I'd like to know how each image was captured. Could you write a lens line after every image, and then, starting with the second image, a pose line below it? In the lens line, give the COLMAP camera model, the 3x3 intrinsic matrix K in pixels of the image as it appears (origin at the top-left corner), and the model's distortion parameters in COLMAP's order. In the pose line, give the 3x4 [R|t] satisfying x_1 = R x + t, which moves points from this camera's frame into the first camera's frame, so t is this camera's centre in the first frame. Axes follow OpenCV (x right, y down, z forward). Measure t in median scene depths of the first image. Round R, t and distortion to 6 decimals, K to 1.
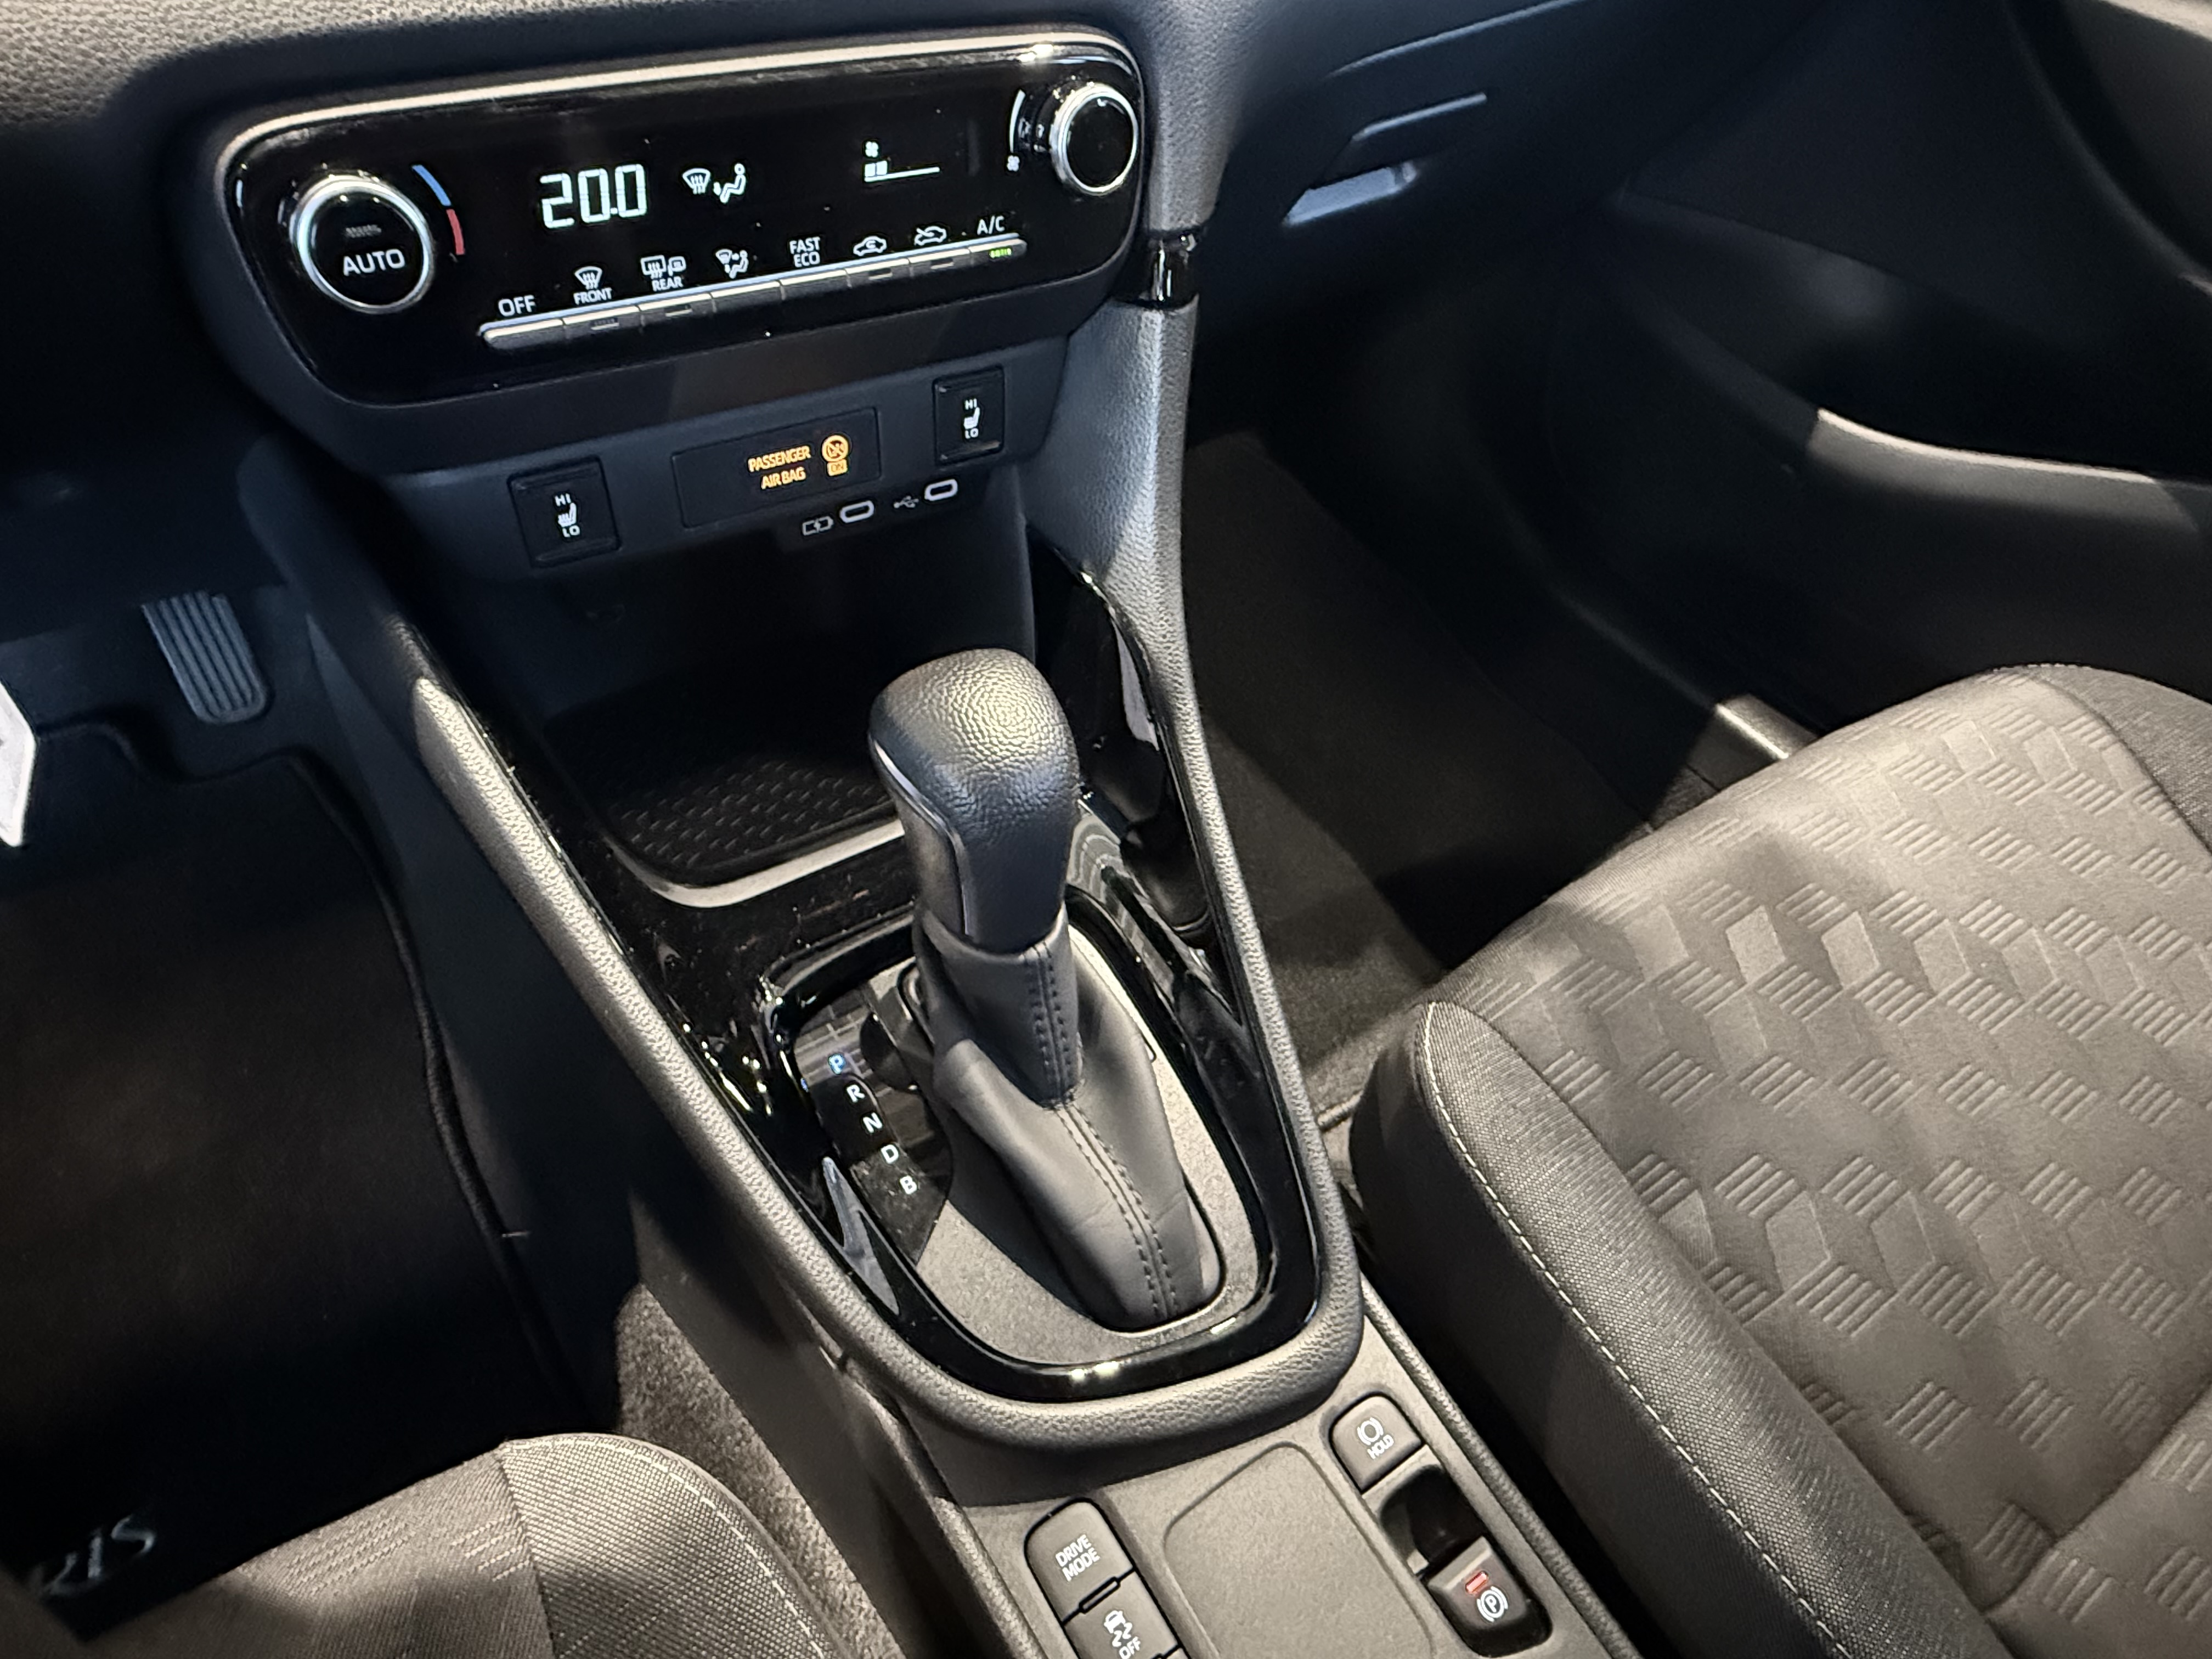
lens RADIAL K [[1288.6, 0, 1108.5], [0, 1288.6, 837.3], [0, 0, 1]] dist [0.004383, -0.002034]
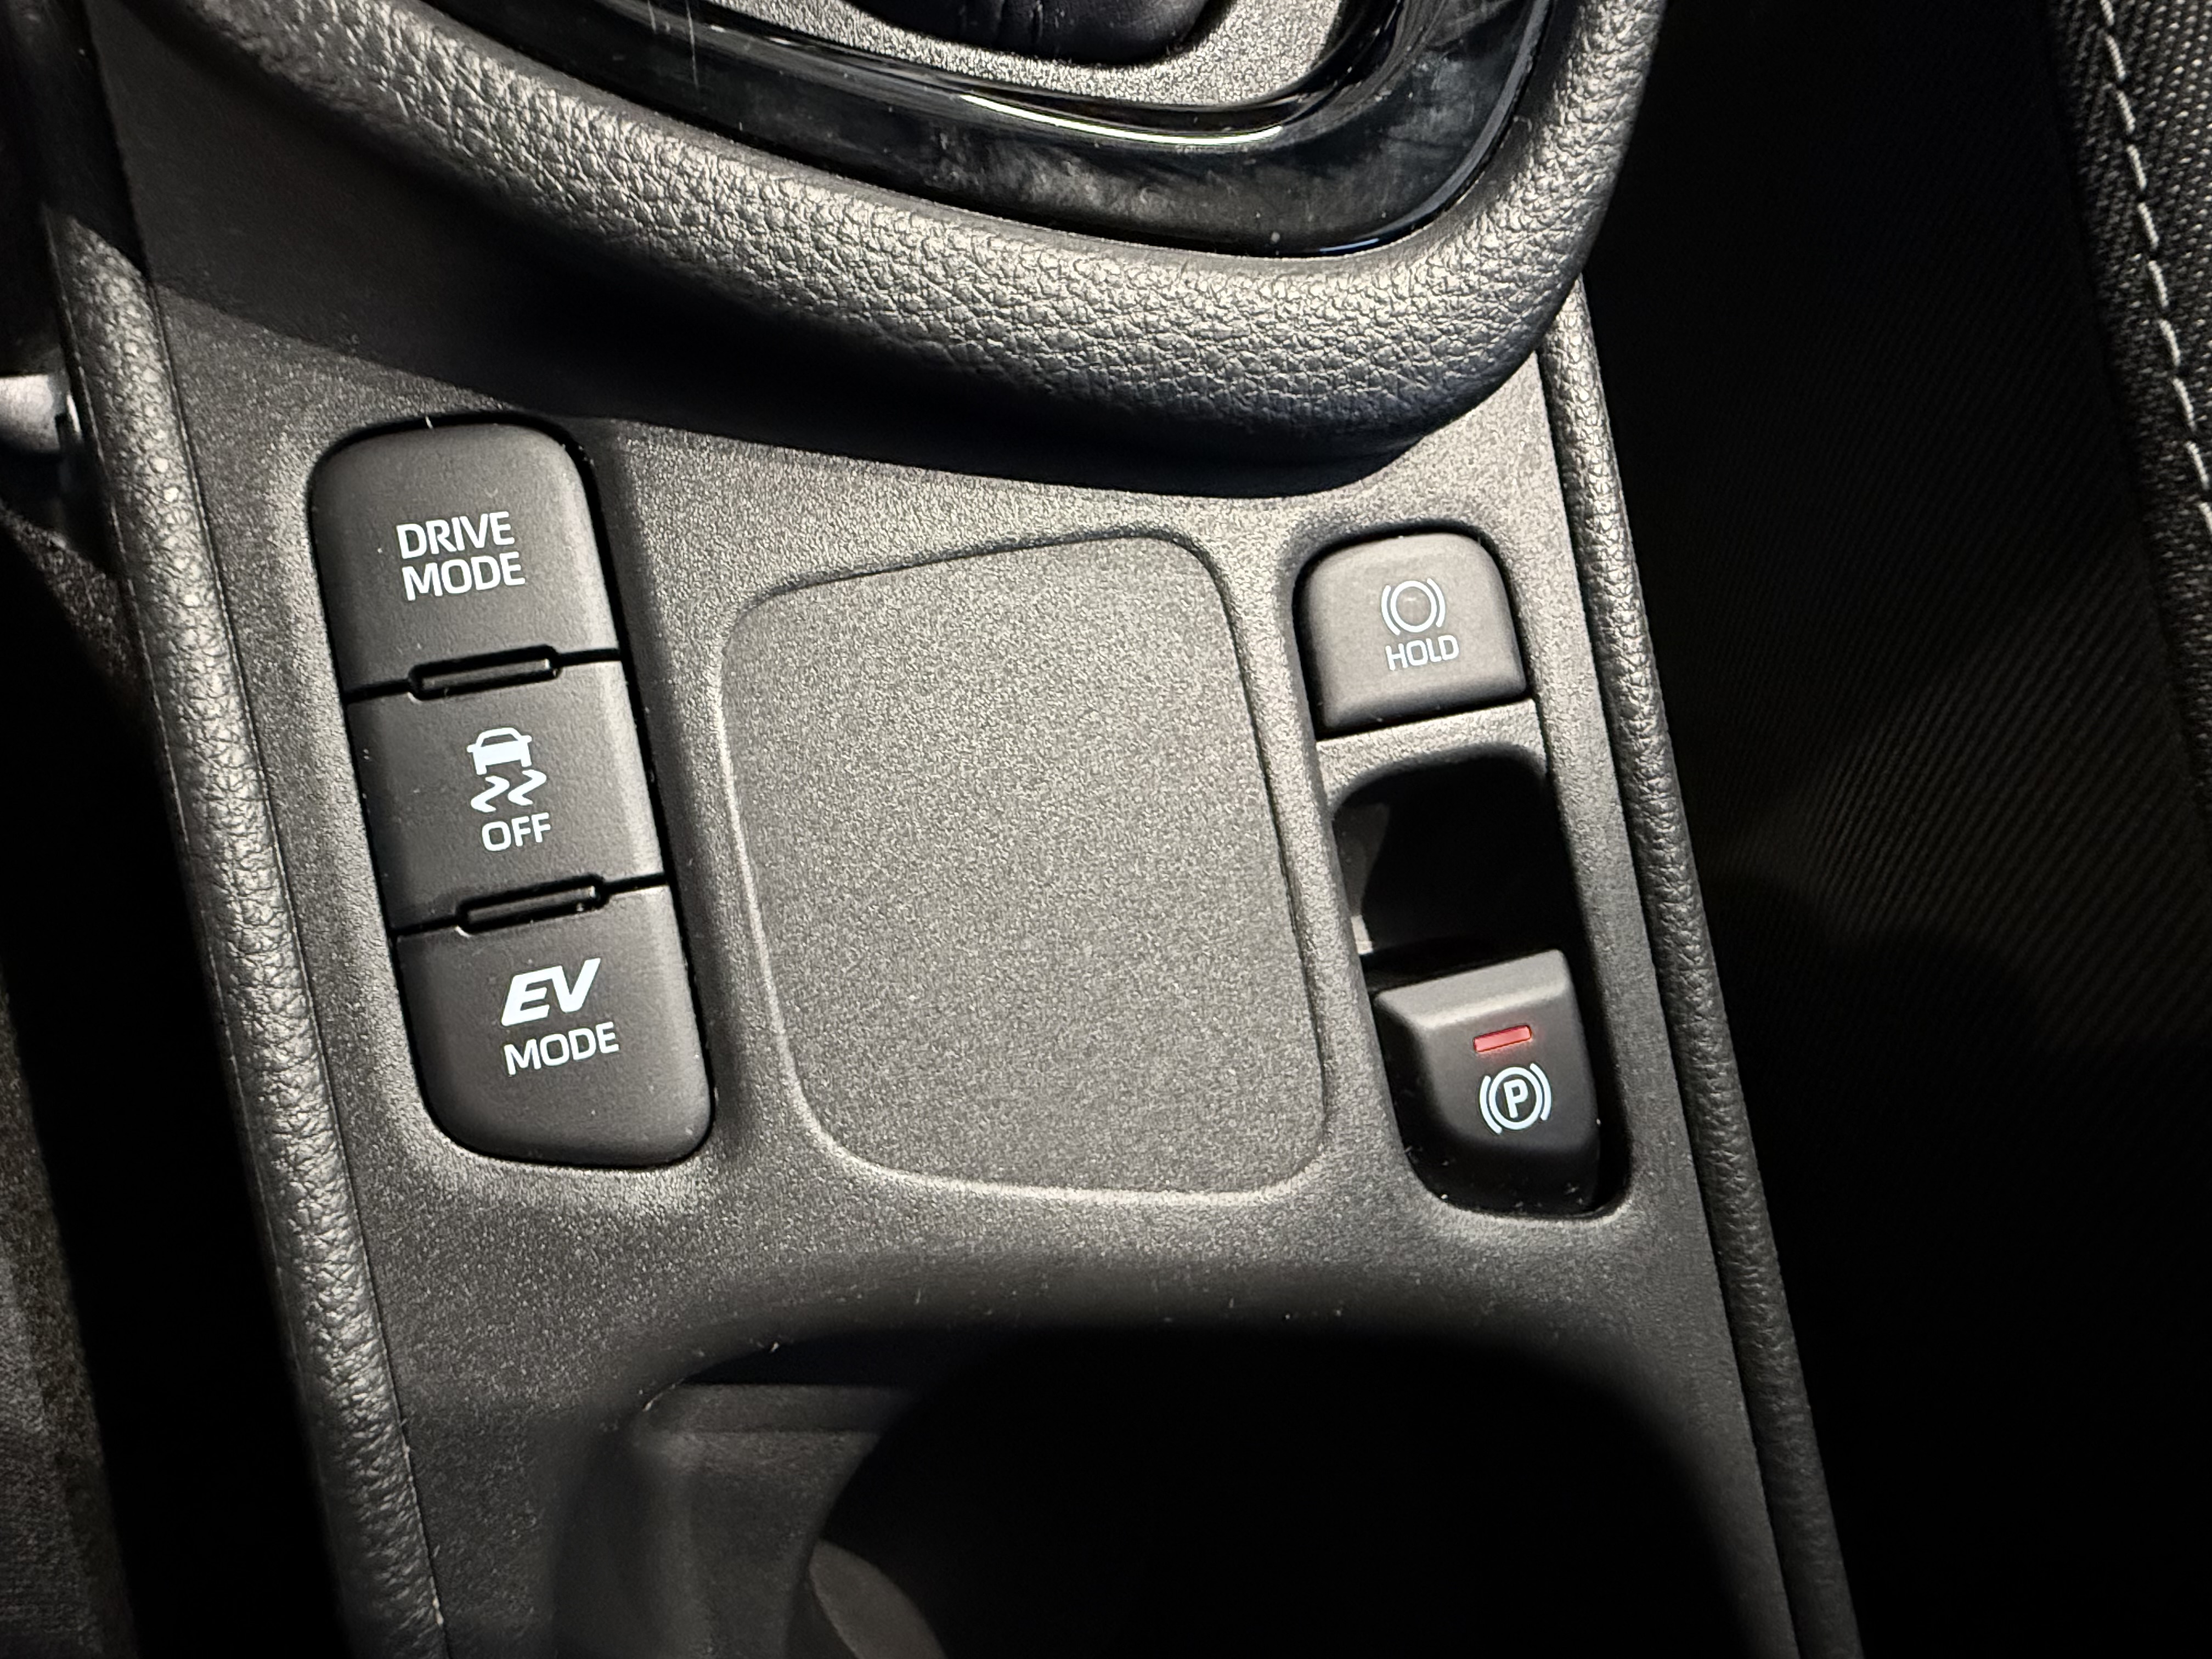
lens RADIAL K [[1288.6, 0, 1104.4], [0, 1288.6, 829.8], [0, 0, 1]] dist [0.004383, -0.002034]
pose [[0.925000, 0.373151, 0.071639, 0.128425], [-0.356598, 0.787444, 0.502762, 0.380518], [0.131195, -0.490601, 0.861451, 0.688487]]
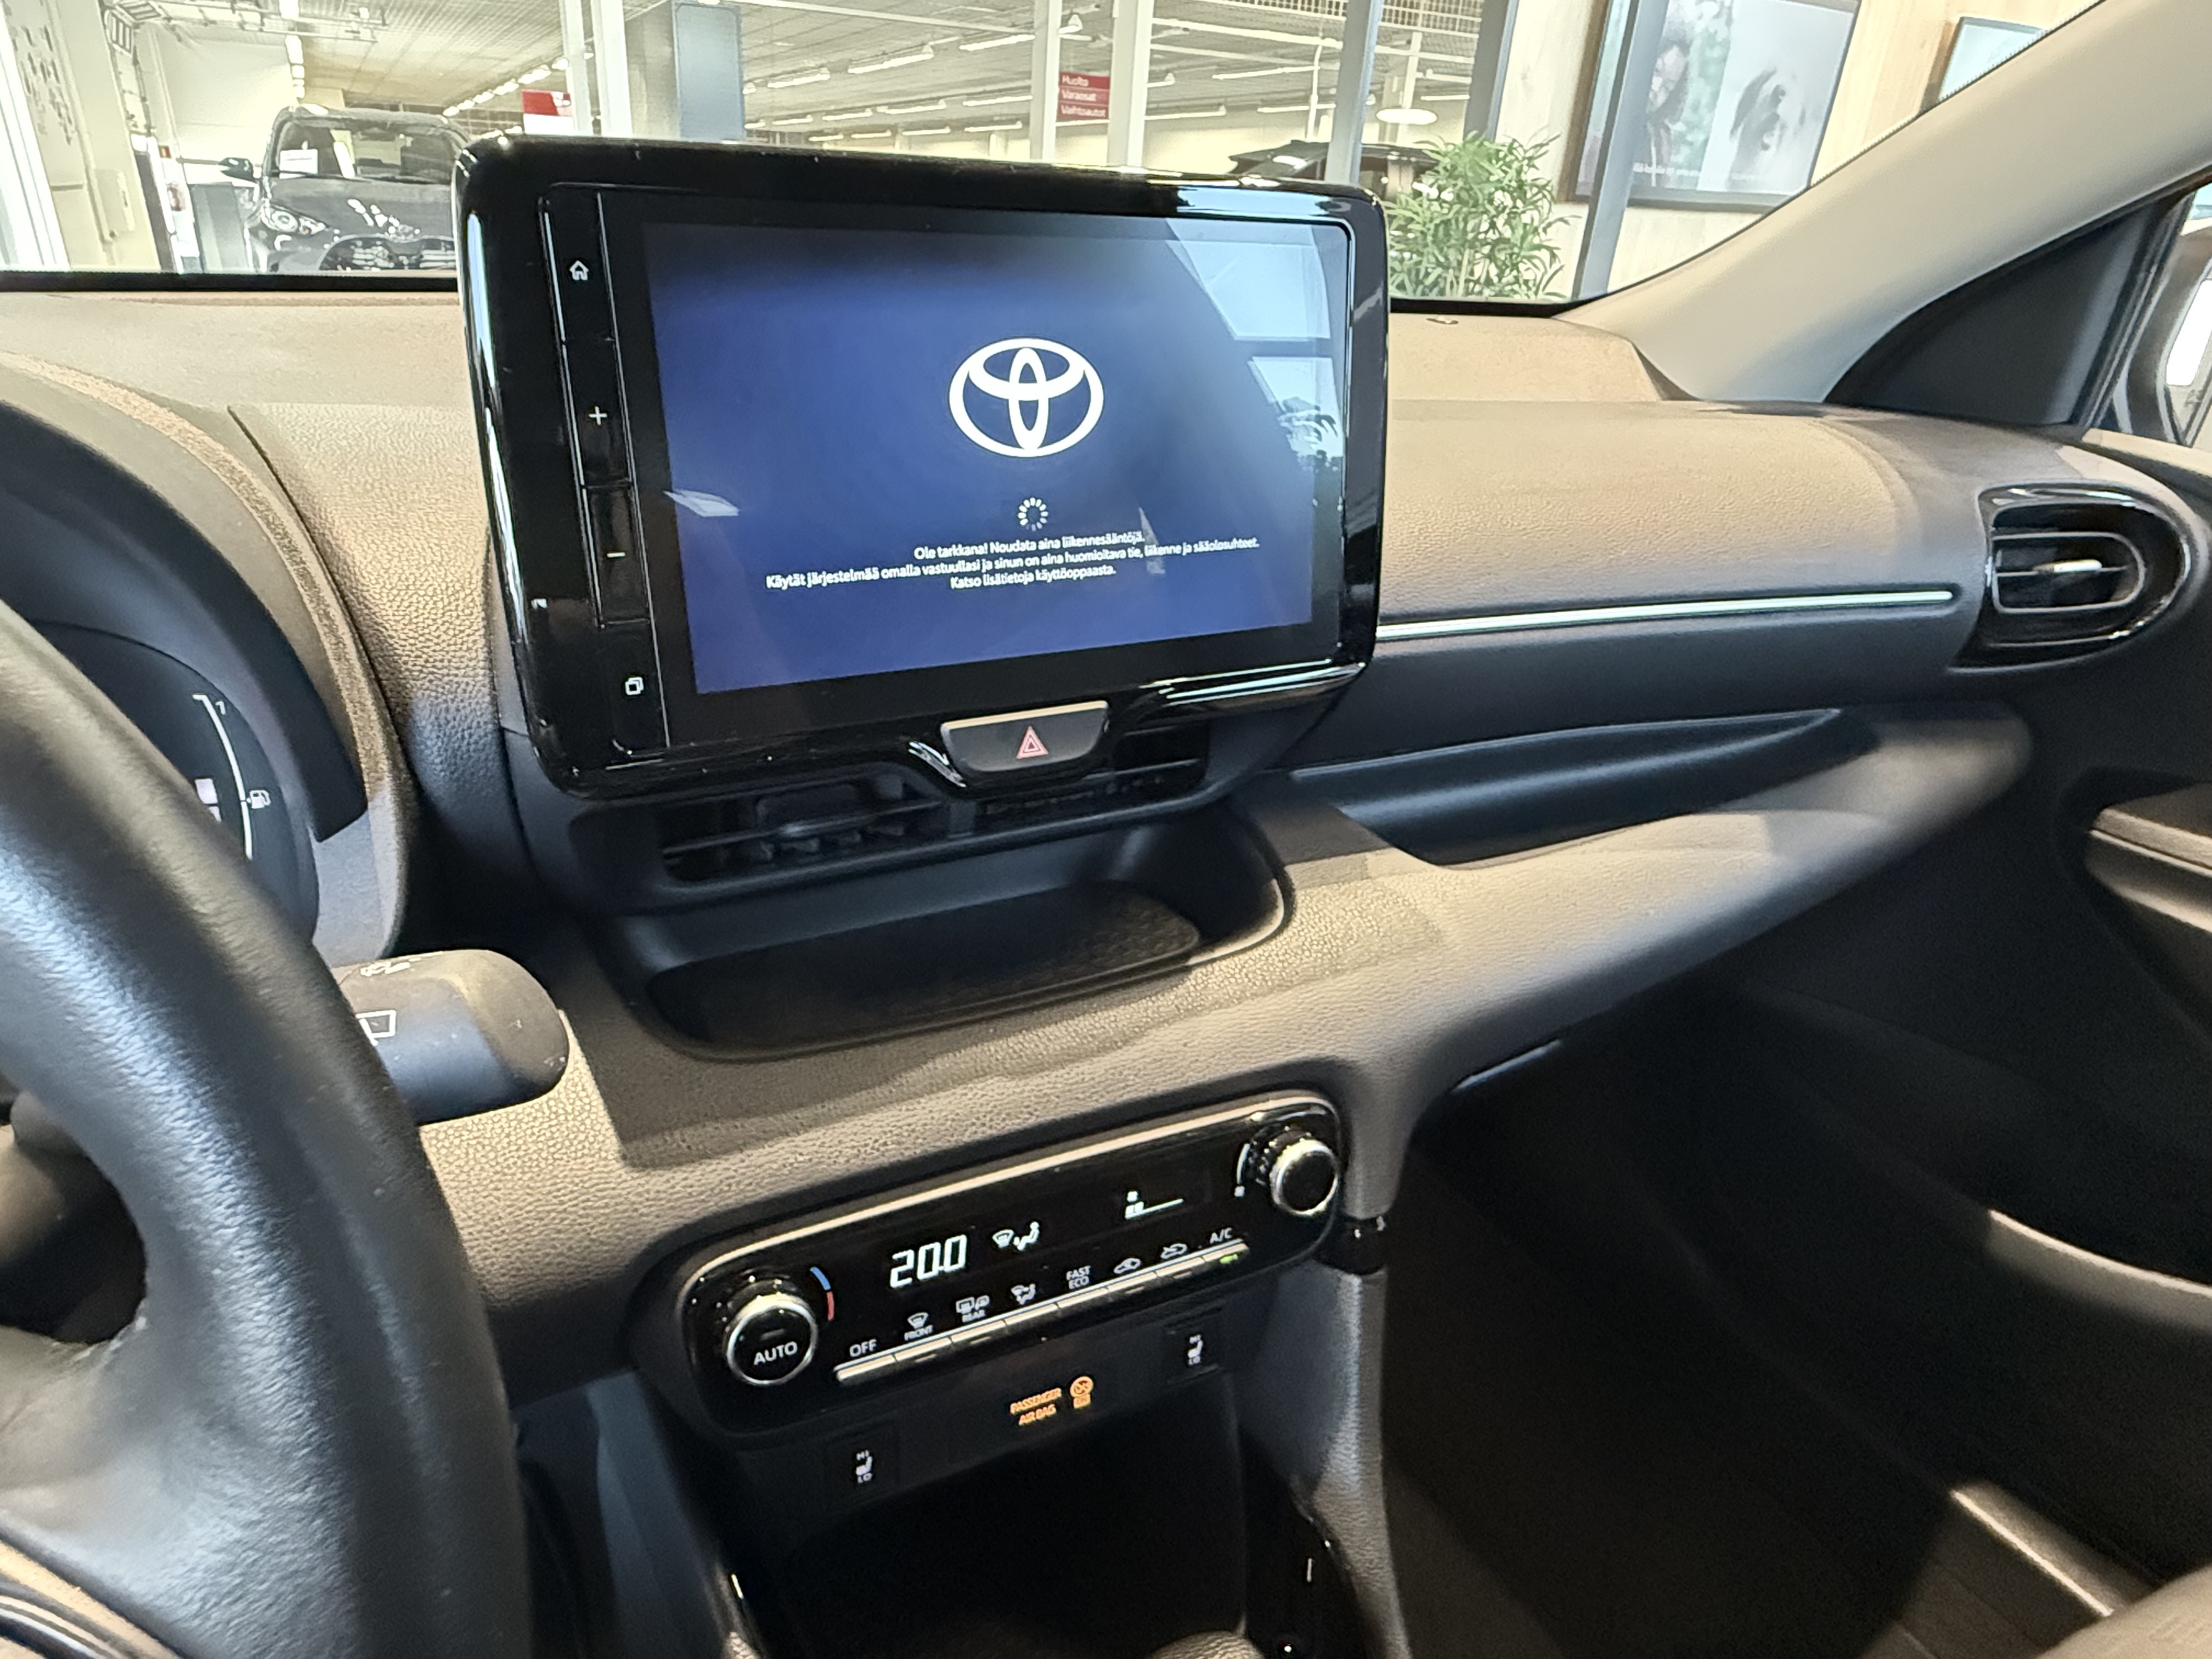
lens RADIAL K [[1288.6, 0, 1079.6], [0, 1288.6, 858.0], [0, 0, 1]] dist [0.004383, -0.002034]
pose [[0.990464, -0.014851, -0.136968, -0.053289], [-0.042138, 0.913874, -0.403805, -0.314925], [0.131169, 0.405726, 0.904534, -0.308654]]
